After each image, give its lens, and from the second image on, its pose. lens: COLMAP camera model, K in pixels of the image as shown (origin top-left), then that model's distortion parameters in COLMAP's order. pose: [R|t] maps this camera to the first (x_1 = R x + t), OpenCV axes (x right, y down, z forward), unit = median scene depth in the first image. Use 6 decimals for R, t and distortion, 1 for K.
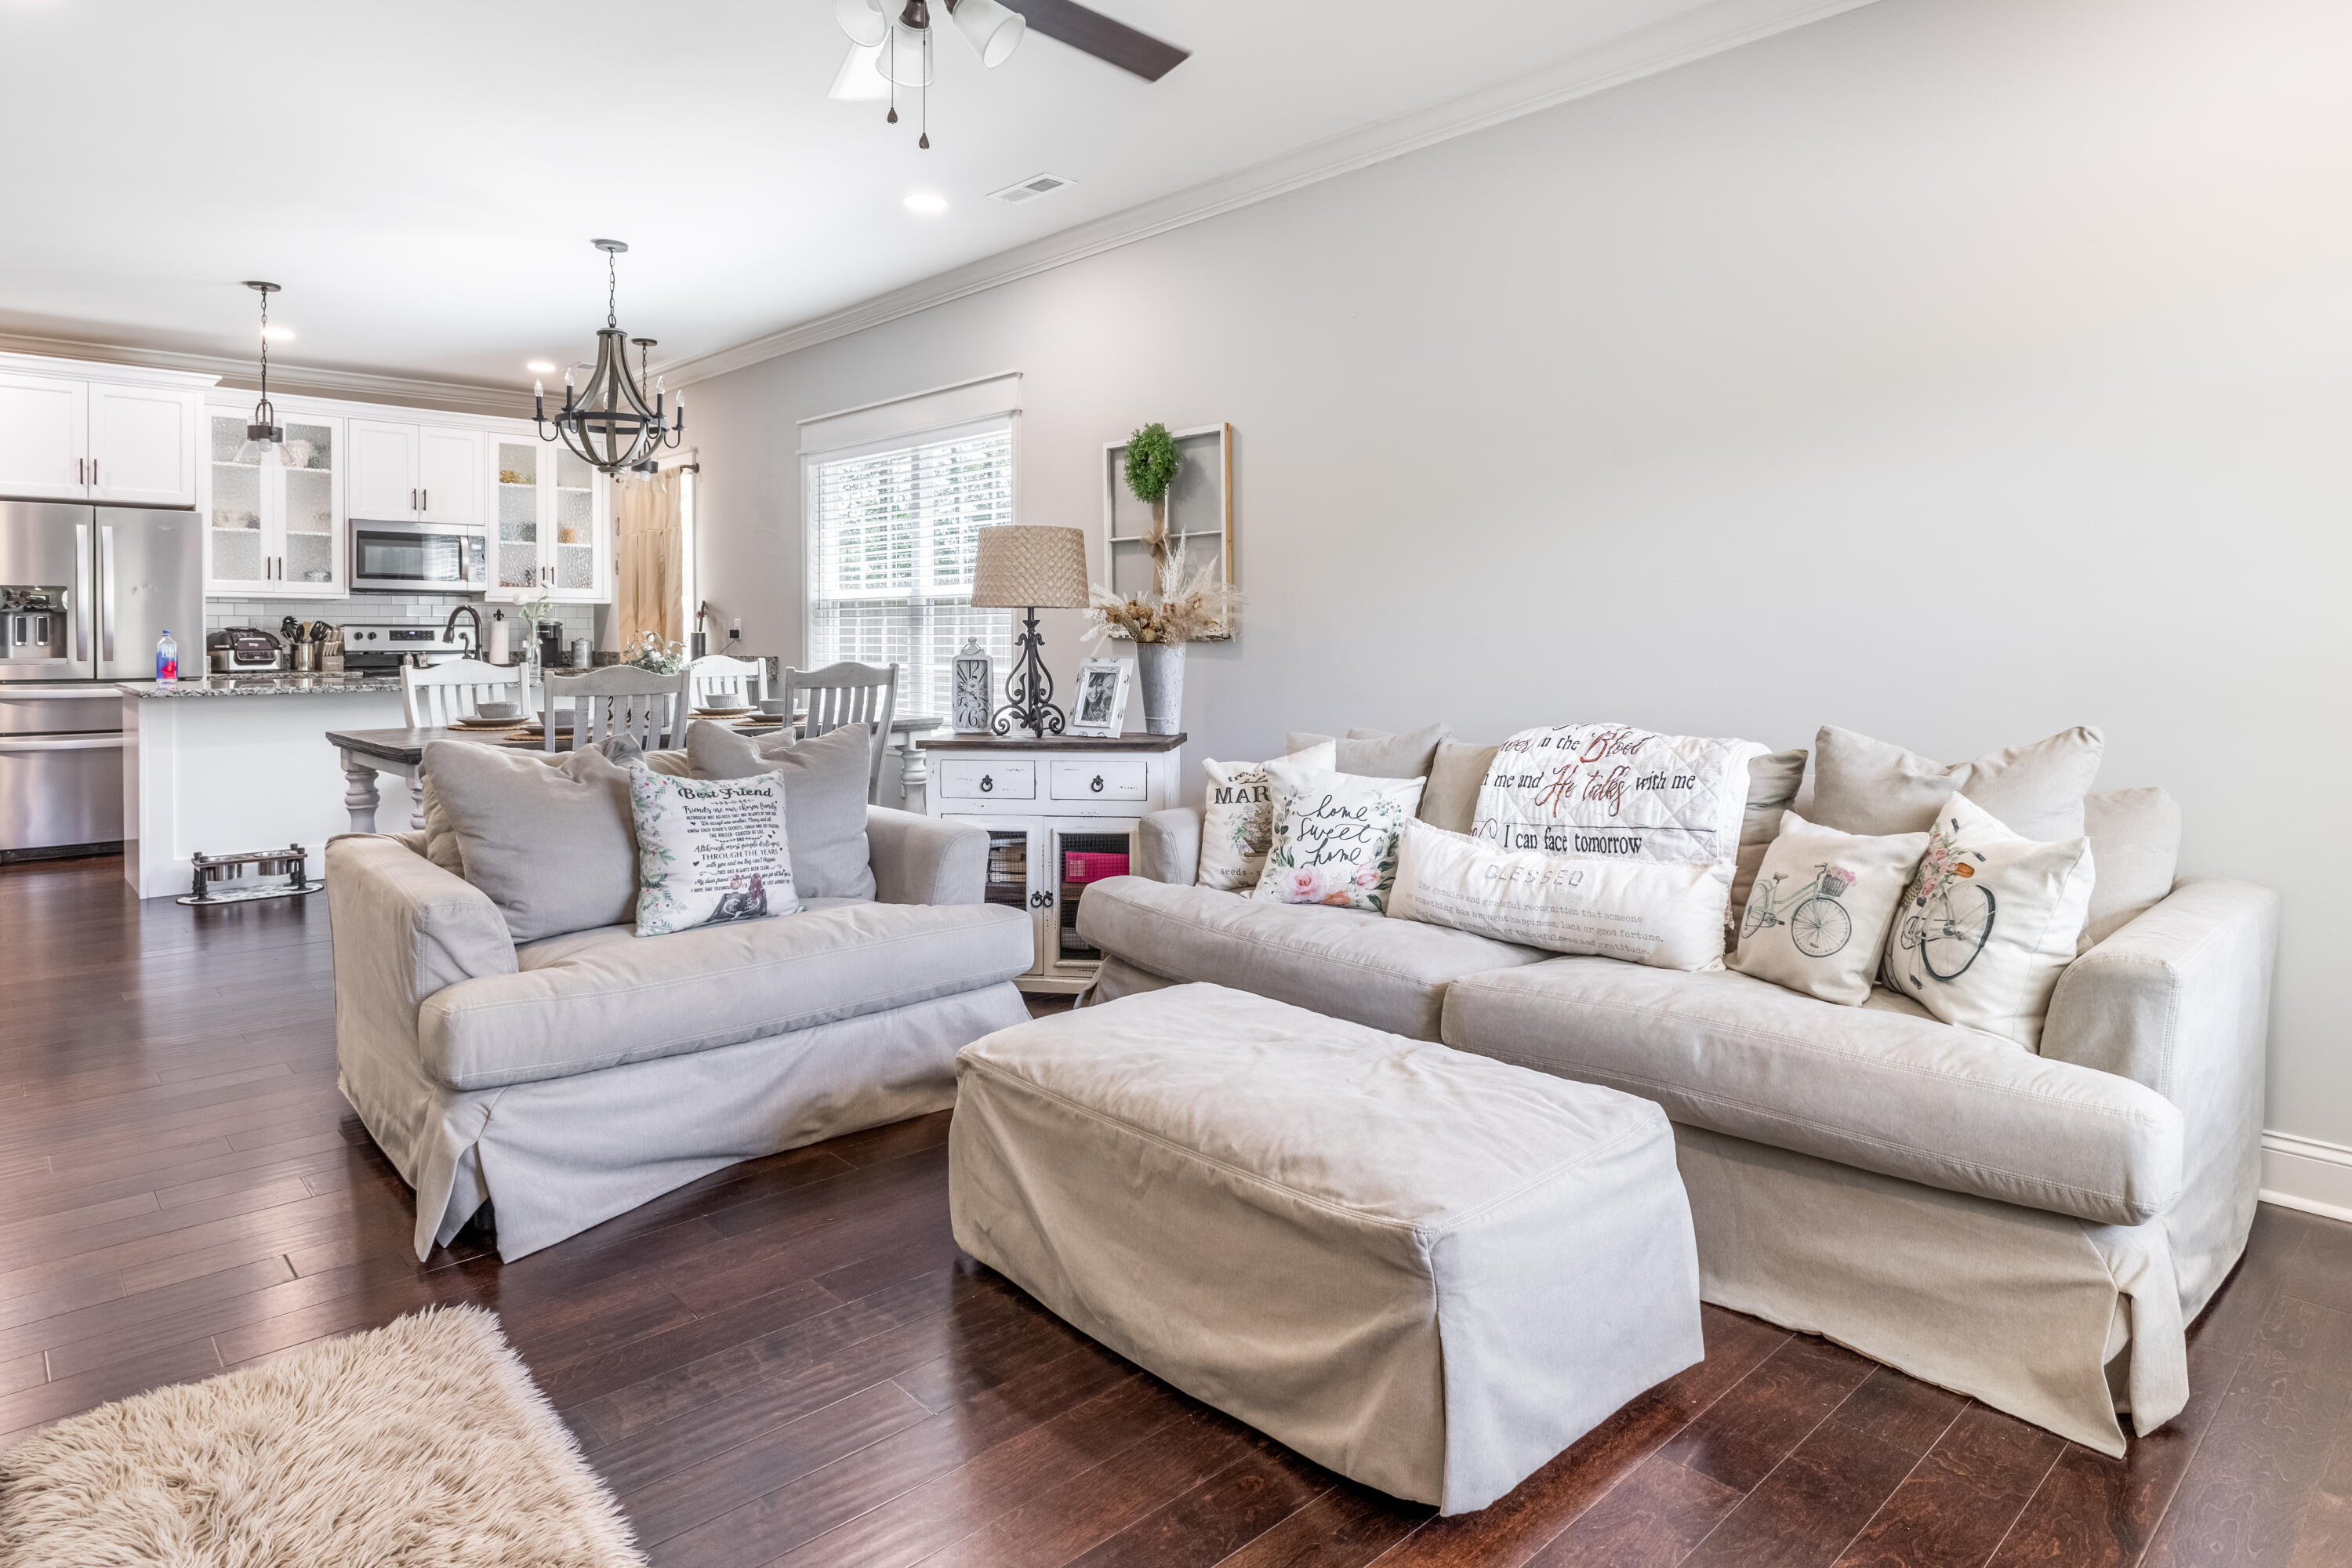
lens RADIAL K [[1342.5, 0, 1171.3], [0, 1342.5, 649.7], [0, 0, 1]] dist [-0.002753, -0.000391]
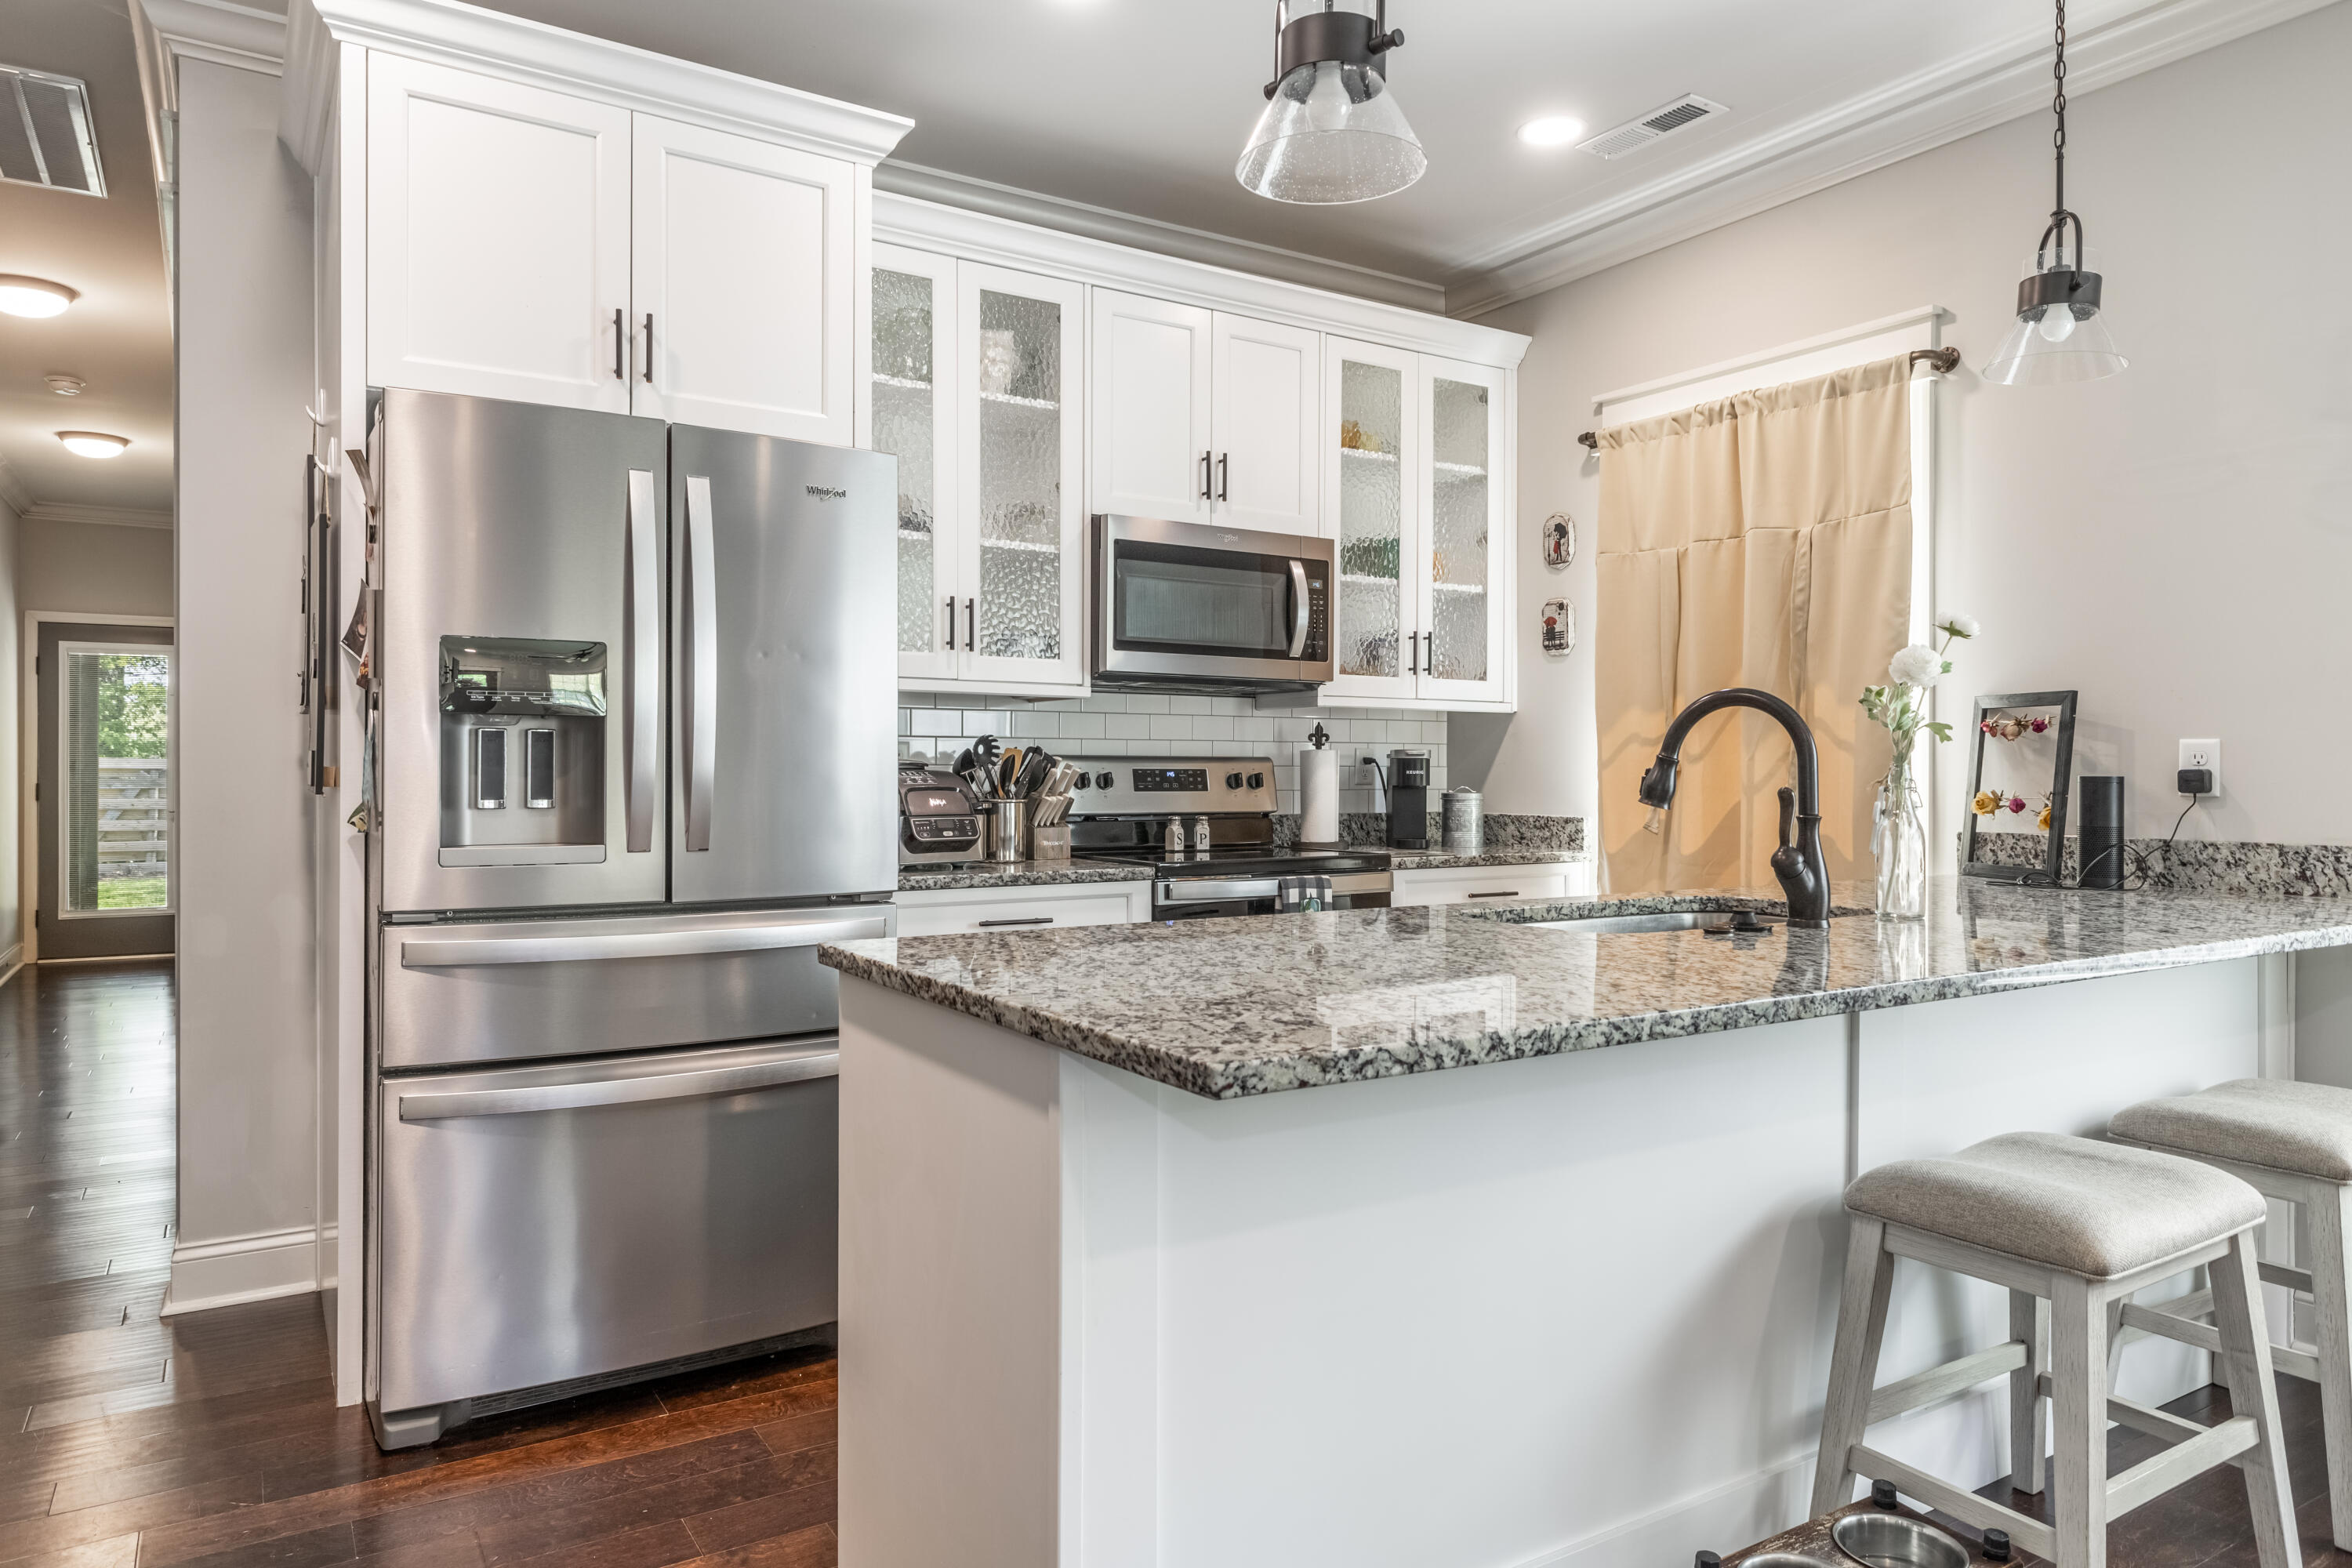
lens RADIAL K [[1476.3, 0, 1176.0], [0, 1476.3, 787.8], [0, 0, 1]] dist [0.020826, -0.026887]
pose [[0.984503, 0.002322, -0.175353, -0.503147], [-0.002881, 0.999992, -0.002934, -0.006878], [0.175345, 0.003394, 0.984501, 0.531222]]
